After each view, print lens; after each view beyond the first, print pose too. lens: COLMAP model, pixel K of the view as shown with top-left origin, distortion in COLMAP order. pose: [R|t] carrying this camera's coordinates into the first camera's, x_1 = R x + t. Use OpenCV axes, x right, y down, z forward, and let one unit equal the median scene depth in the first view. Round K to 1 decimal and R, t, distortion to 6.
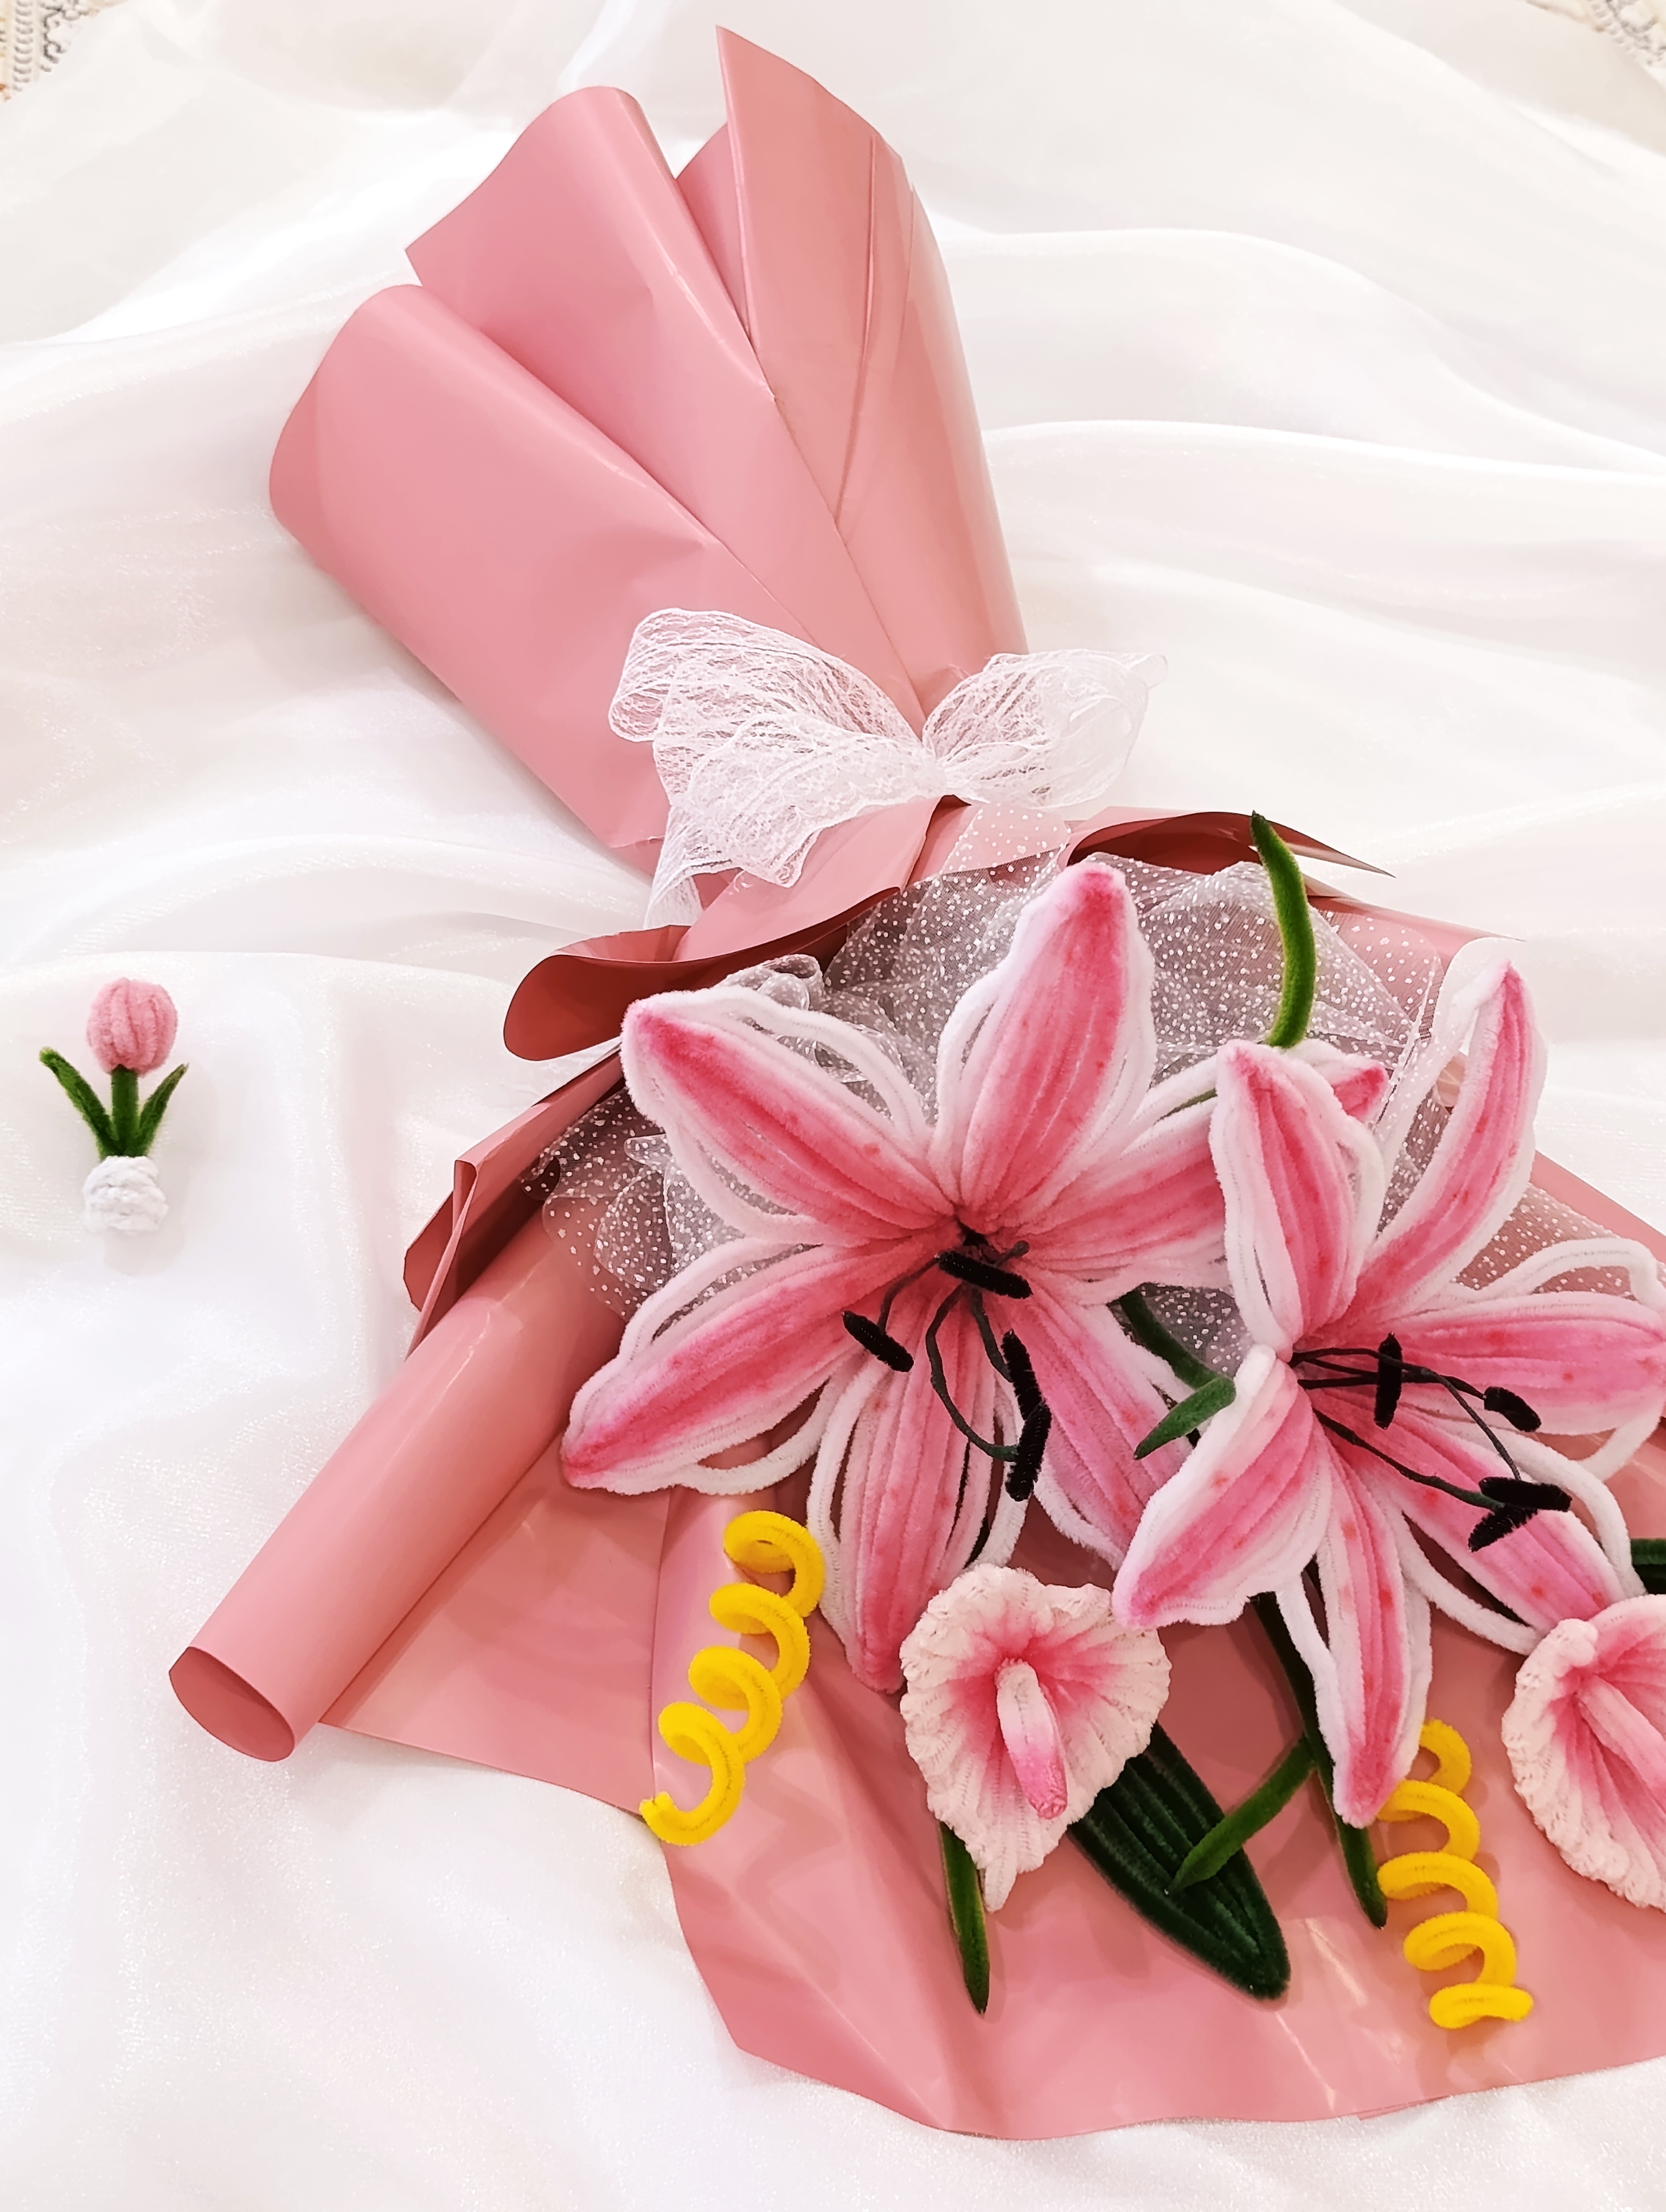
lens RADIAL K [[3588.6, 0, 833.0], [0, 3588.6, 1106.0], [0, 0, 1]] dist [0.278830, -1.247086]
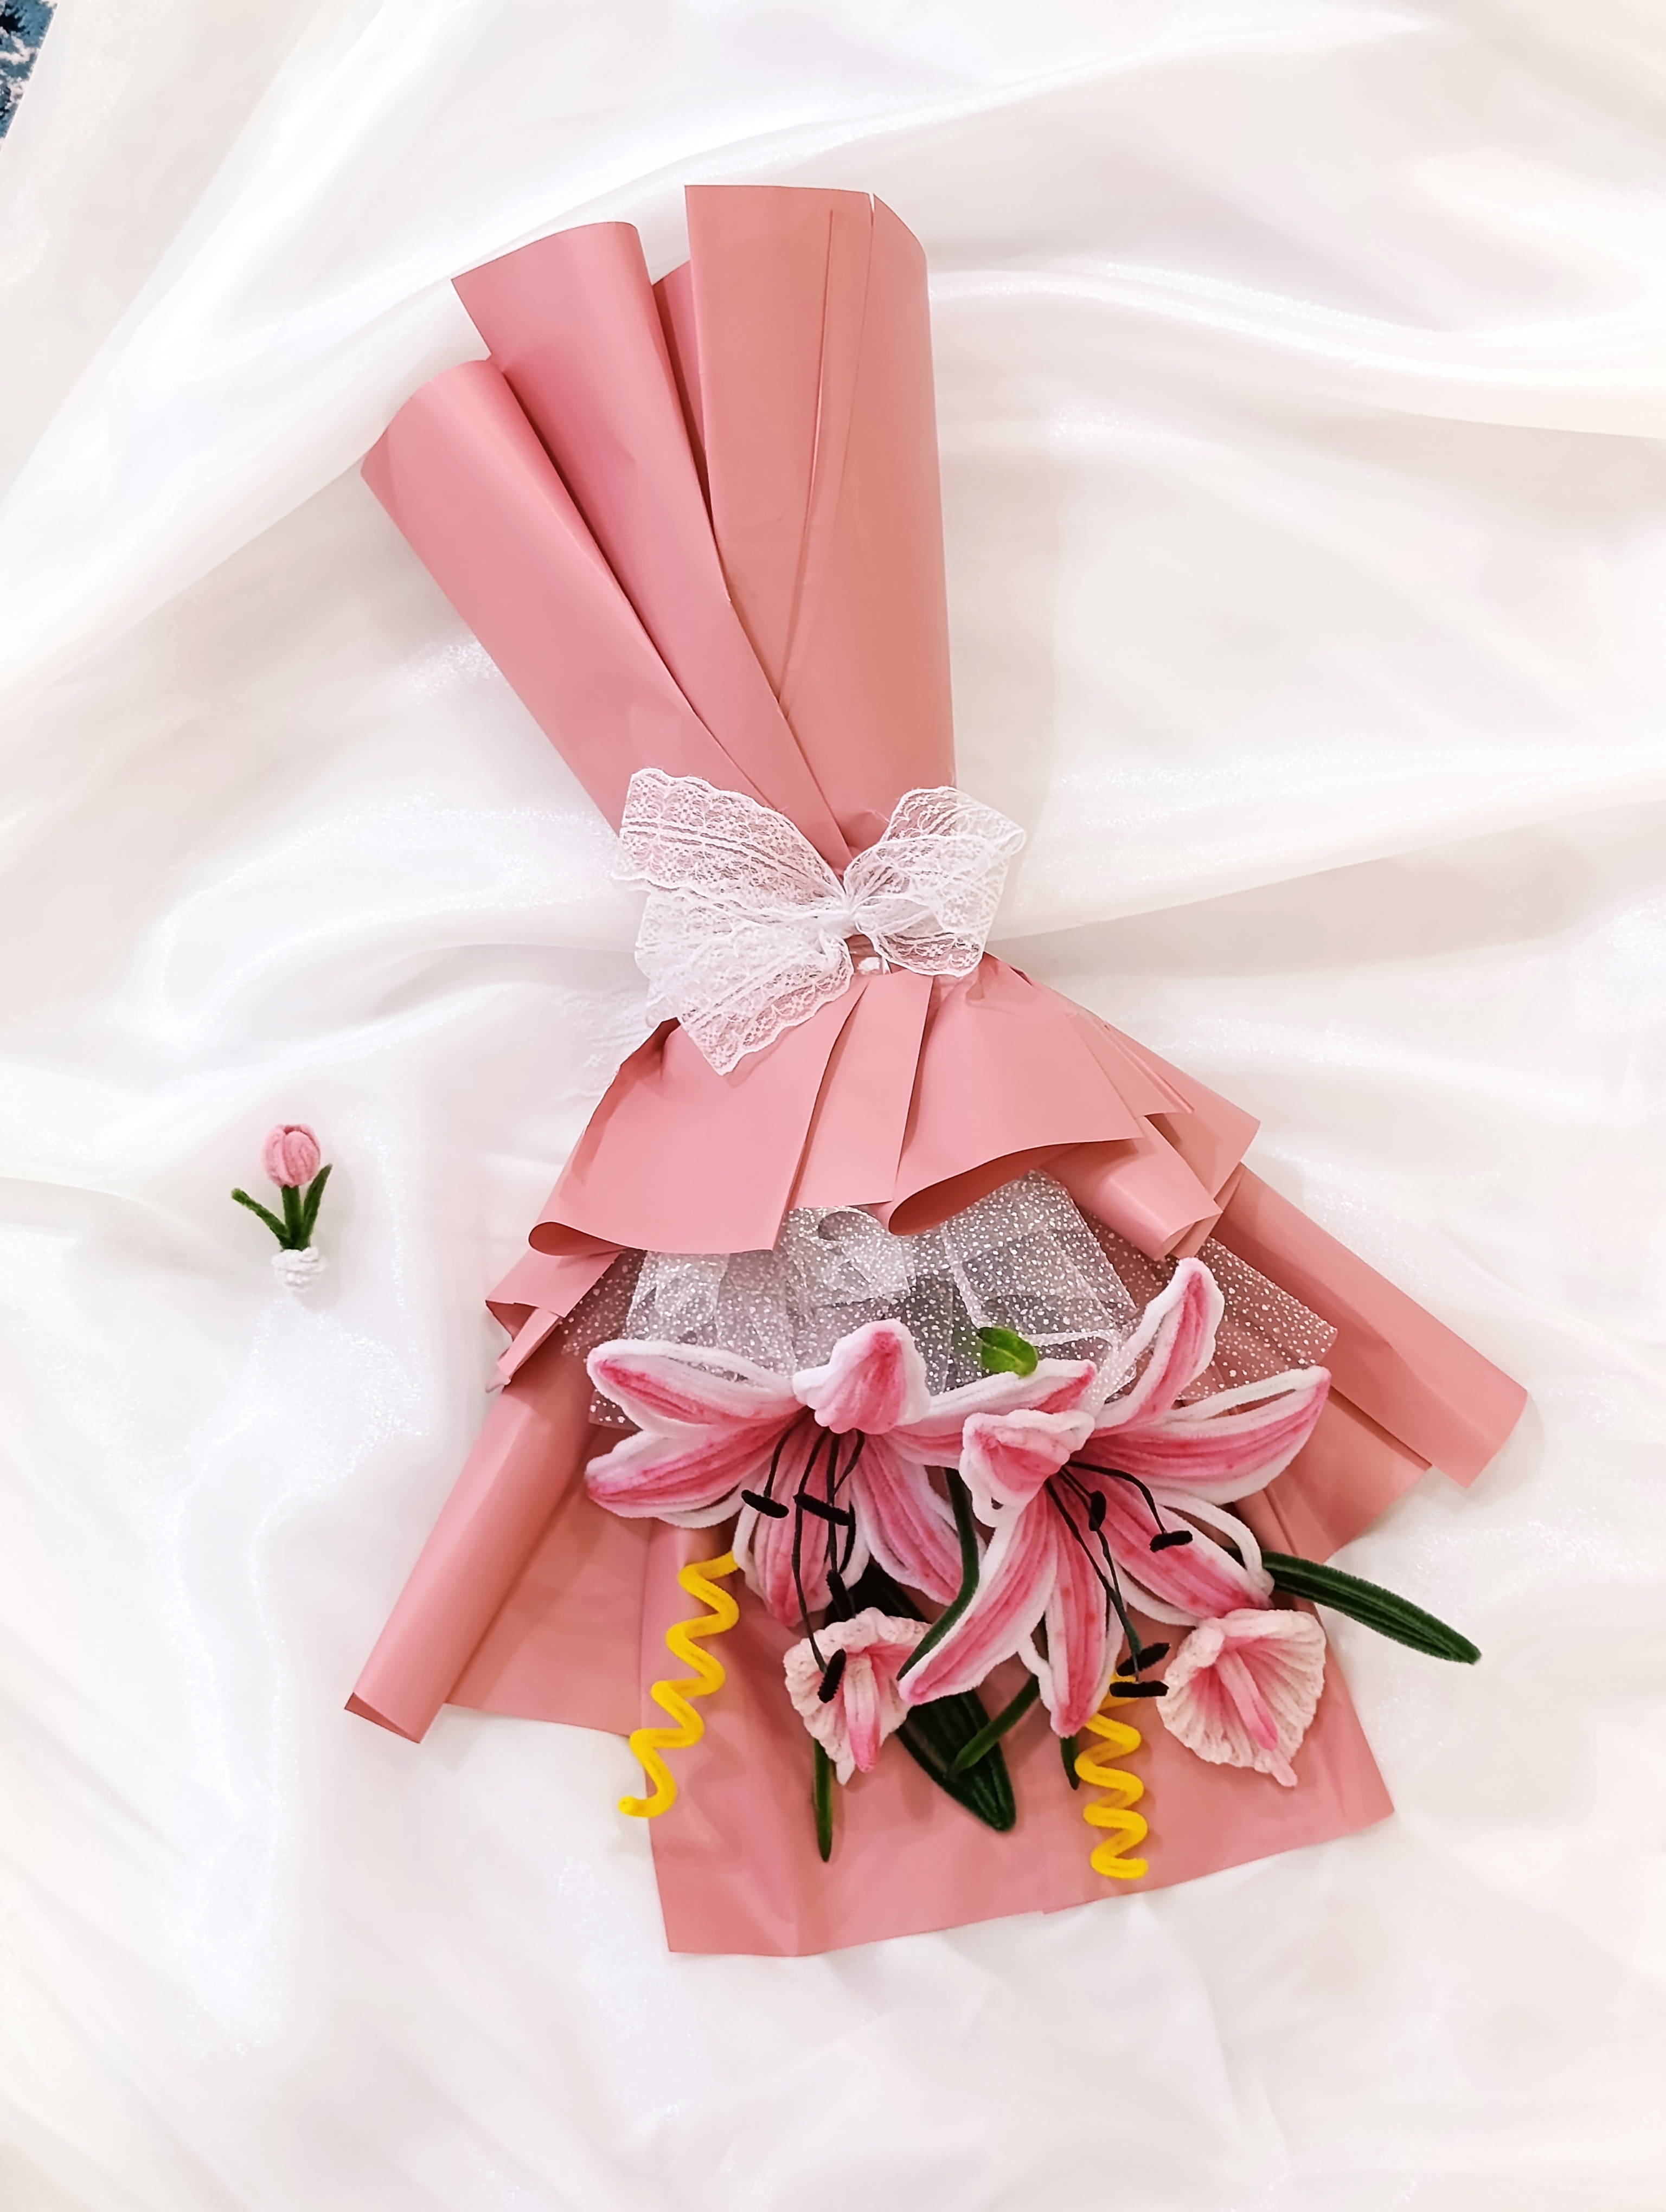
lens RADIAL K [[3588.6, 0, 833.0], [0, 3588.6, 1106.0], [0, 0, 1]] dist [0.278830, -1.247086]
pose [[0.992034, 0.042599, -0.118550, 0.220987], [0.040347, 0.784063, 0.619369, -1.044020], [0.119335, -0.619218, 0.776098, -0.112638]]
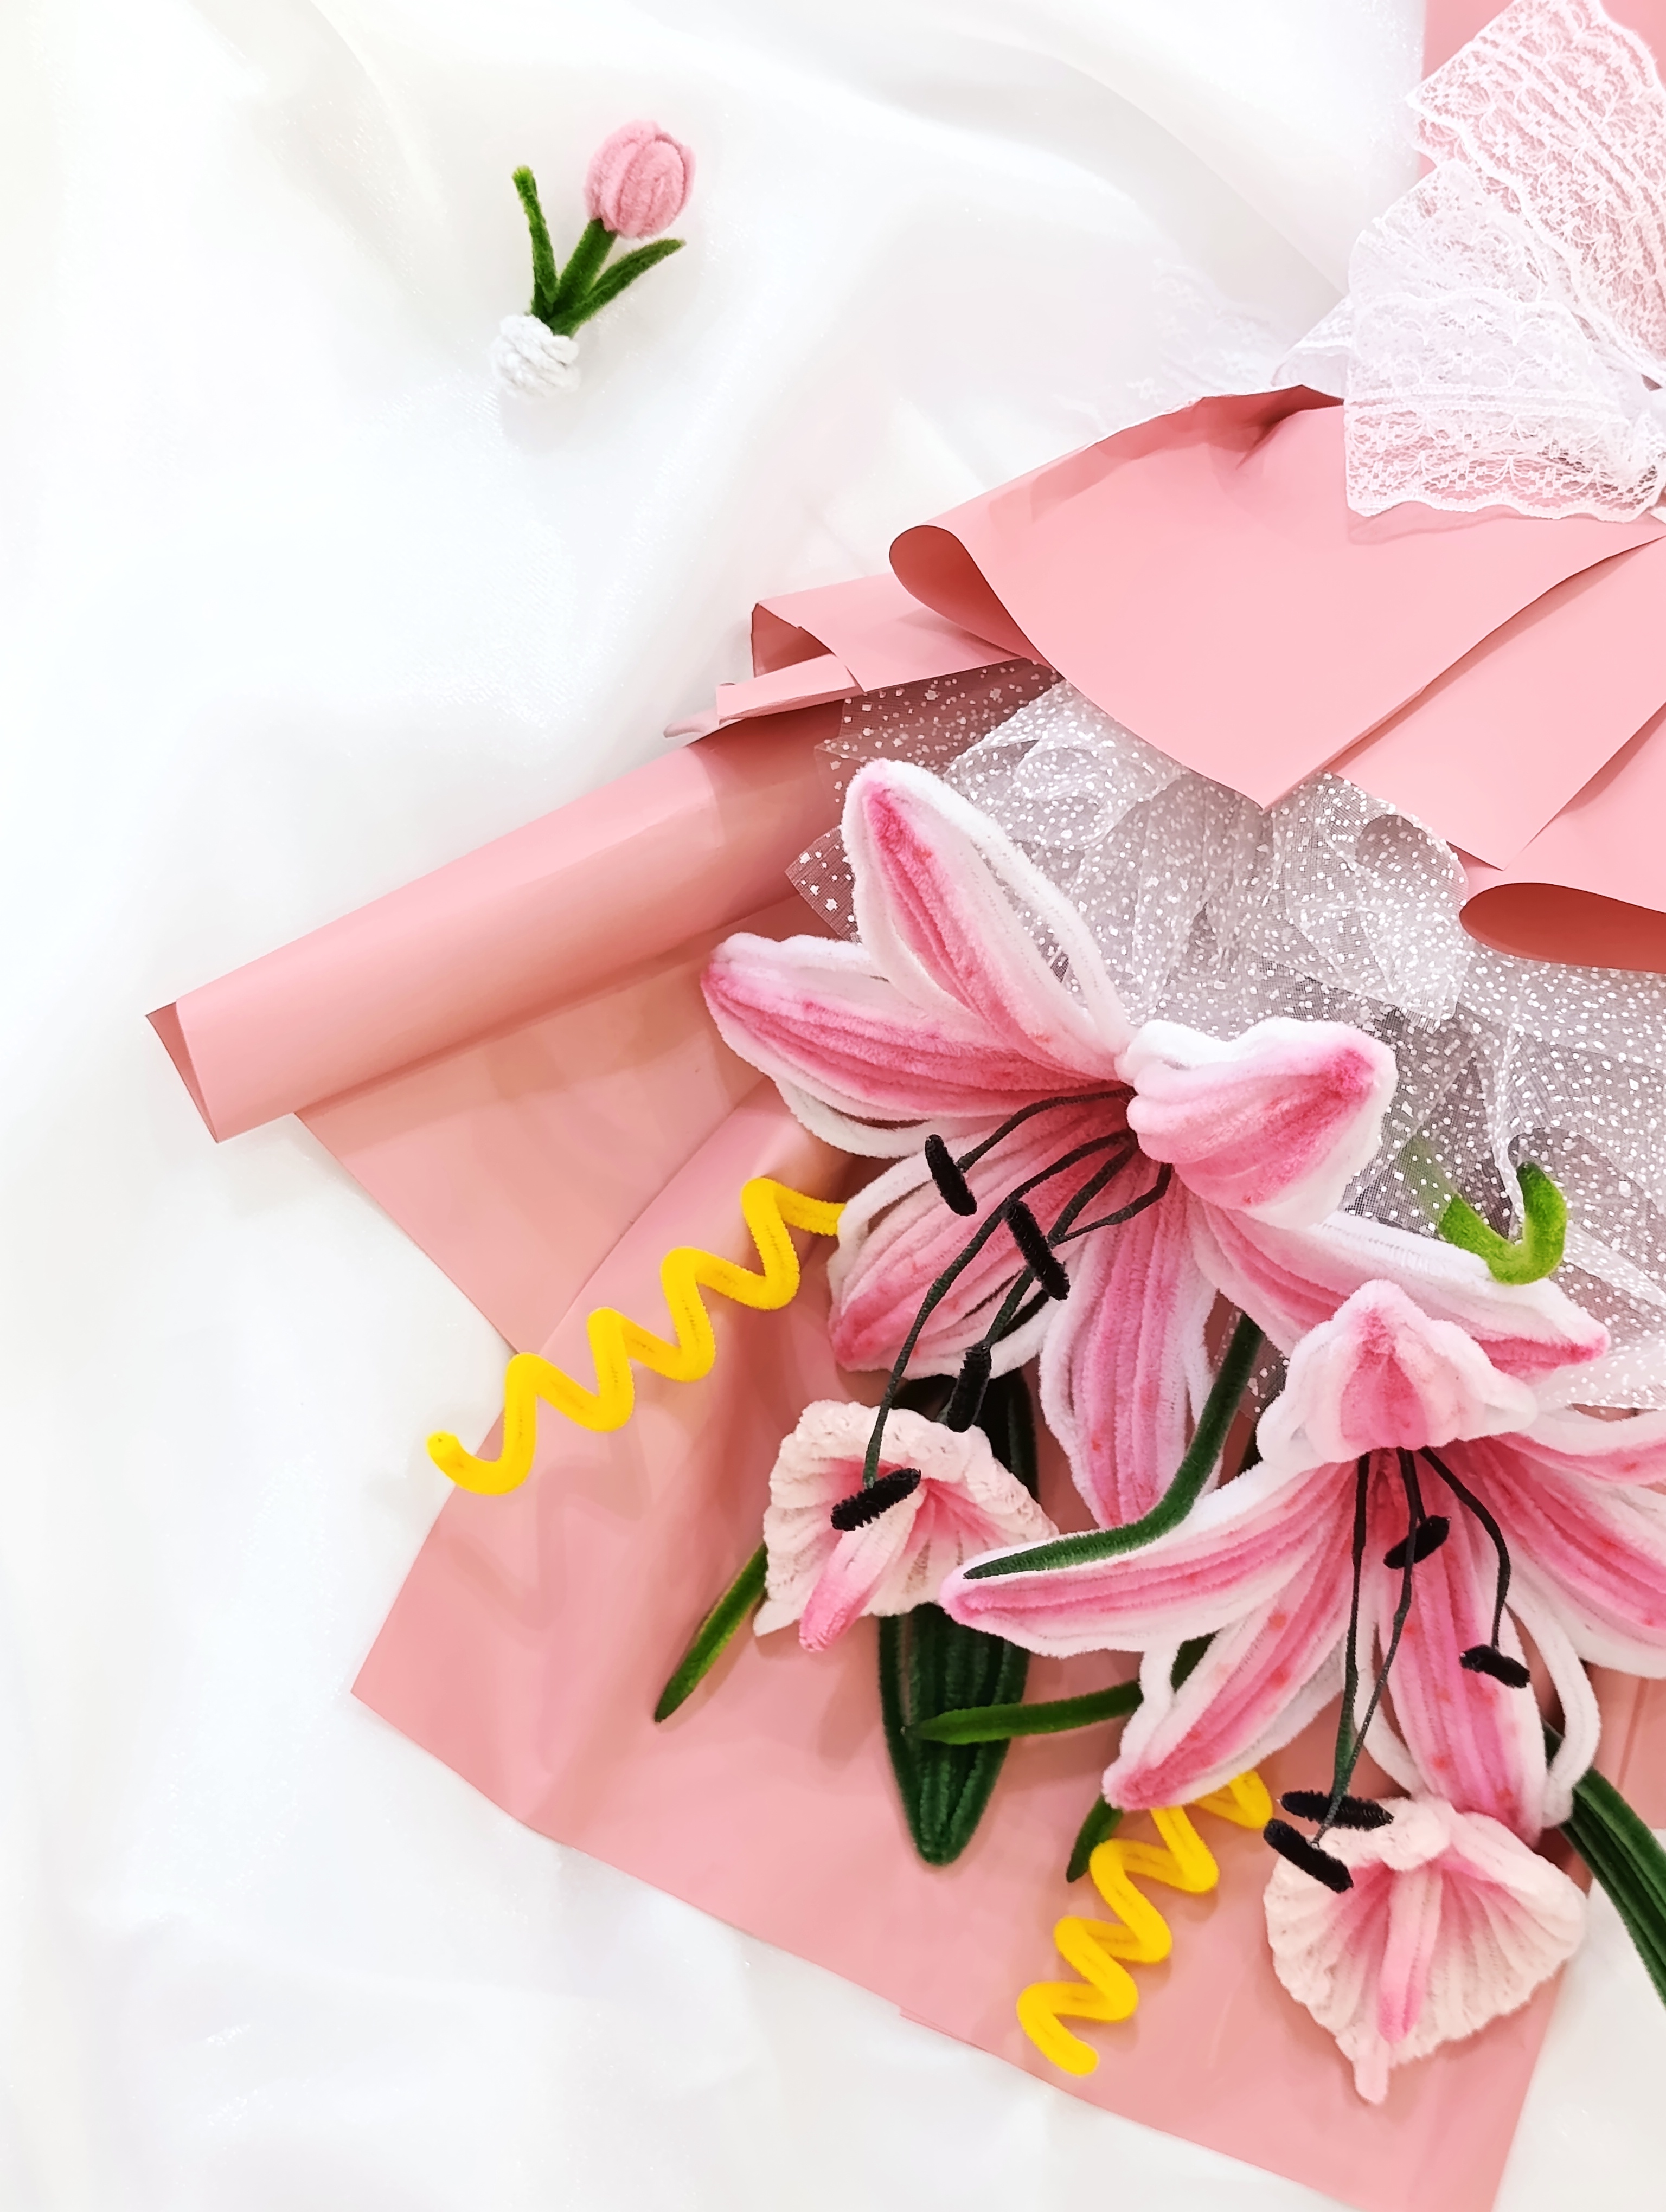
lens RADIAL K [[3588.6, 0, 833.0], [0, 3588.6, 1106.0], [0, 0, 1]] dist [0.278830, -1.247086]
pose [[0.760561, 0.637857, -0.121181, 0.086137], [-0.402982, 0.610106, 0.682185, -0.533660], [0.509070, -0.470010, 0.721068, 0.356216]]
